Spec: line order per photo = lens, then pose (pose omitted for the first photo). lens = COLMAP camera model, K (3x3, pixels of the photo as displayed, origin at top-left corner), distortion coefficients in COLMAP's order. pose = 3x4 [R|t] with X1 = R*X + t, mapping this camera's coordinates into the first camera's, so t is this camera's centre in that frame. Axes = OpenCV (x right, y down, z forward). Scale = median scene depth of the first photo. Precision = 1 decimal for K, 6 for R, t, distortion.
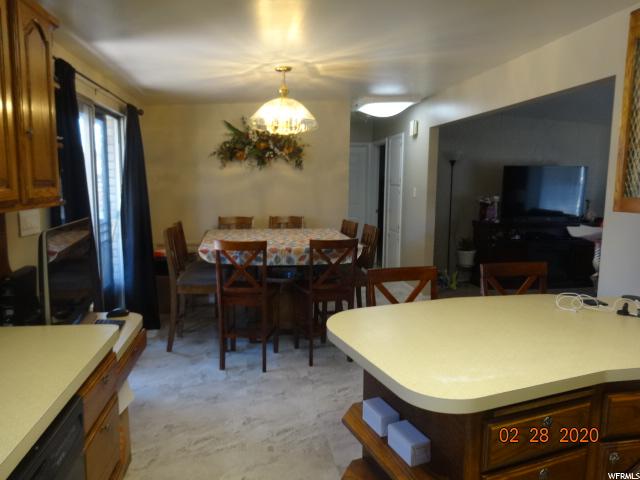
lens RADIAL K [[464.6, 0, 317.3], [0, 464.6, 243.0], [0, 0, 1]] dist [-0.009561, -0.006899]
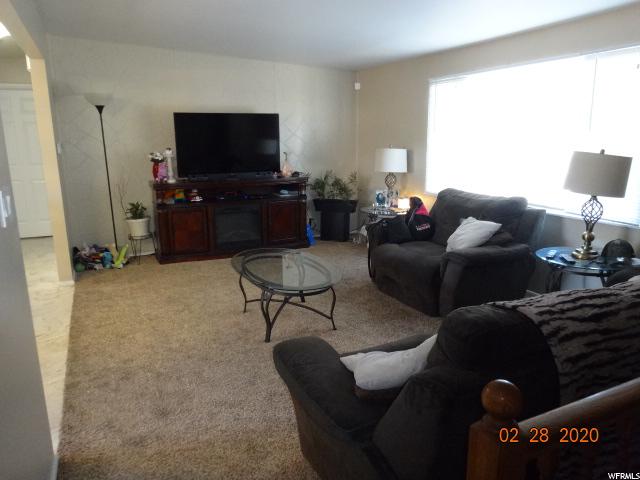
lens RADIAL K [[464.6, 0, 320.2], [0, 464.6, 241.0], [0, 0, 1]] dist [-0.009561, -0.006899]
pose [[0.951563, -0.080982, 0.296596, 0.383244], [0.054404, 0.993815, 0.096805, -0.006177], [-0.302601, -0.075980, 0.950084, 0.124618]]
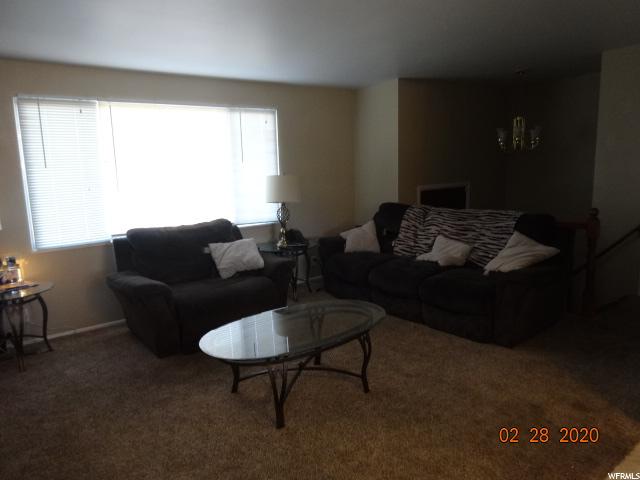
lens RADIAL K [[464.6, 0, 315.4], [0, 464.6, 240.2], [0, 0, 1]] dist [-0.009561, -0.006899]
pose [[-0.495074, -0.128639, 0.859275, 0.132185], [0.141020, 0.963969, 0.225561, -0.096797], [-0.857330, 0.232844, -0.459095, 0.820009]]
